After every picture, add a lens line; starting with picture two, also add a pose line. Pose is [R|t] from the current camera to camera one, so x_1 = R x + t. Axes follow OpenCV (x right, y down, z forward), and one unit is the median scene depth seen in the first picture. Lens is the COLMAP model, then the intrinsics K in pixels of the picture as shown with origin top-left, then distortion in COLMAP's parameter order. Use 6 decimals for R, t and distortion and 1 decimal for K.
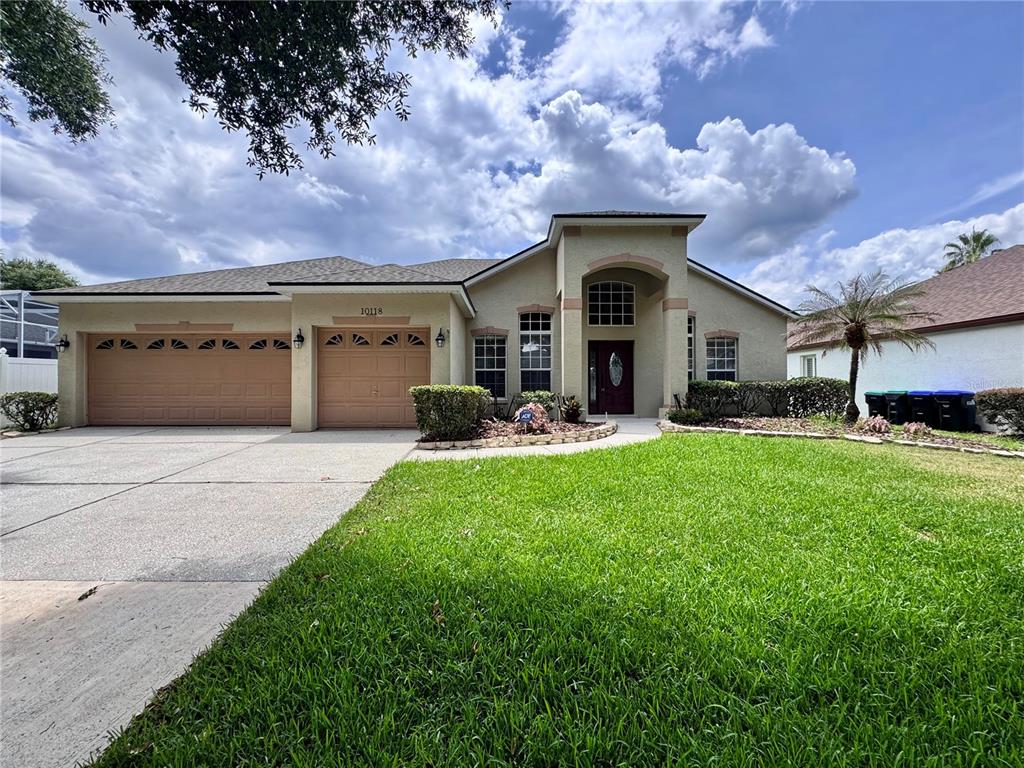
lens RADIAL K [[410.0, 0, 513.4], [0, 410.0, 386.1], [0, 0, 1]] dist [-0.003375, 0.000795]
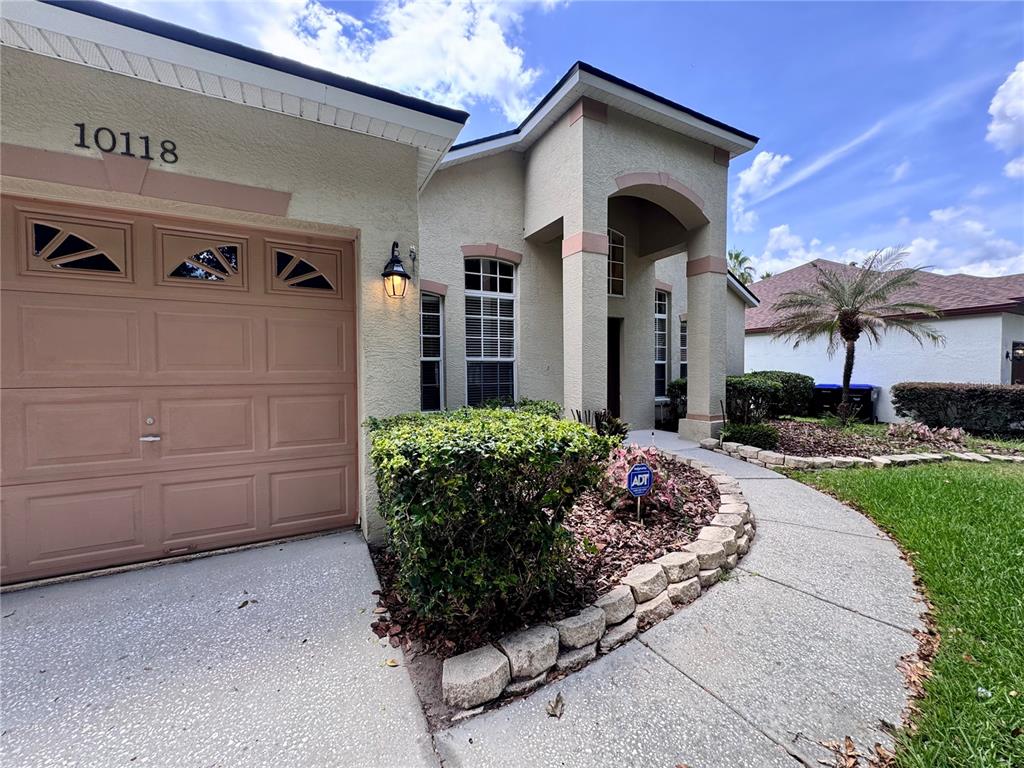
lens RADIAL K [[410.0, 0, 510.0], [0, 410.0, 383.0], [0, 0, 1]] dist [-0.003375, 0.000795]
pose [[0.892310, -0.015811, 0.451147, -0.188031], [0.003048, 0.999575, 0.029003, -0.024929], [-0.451413, -0.024505, 0.891978, 0.492290]]
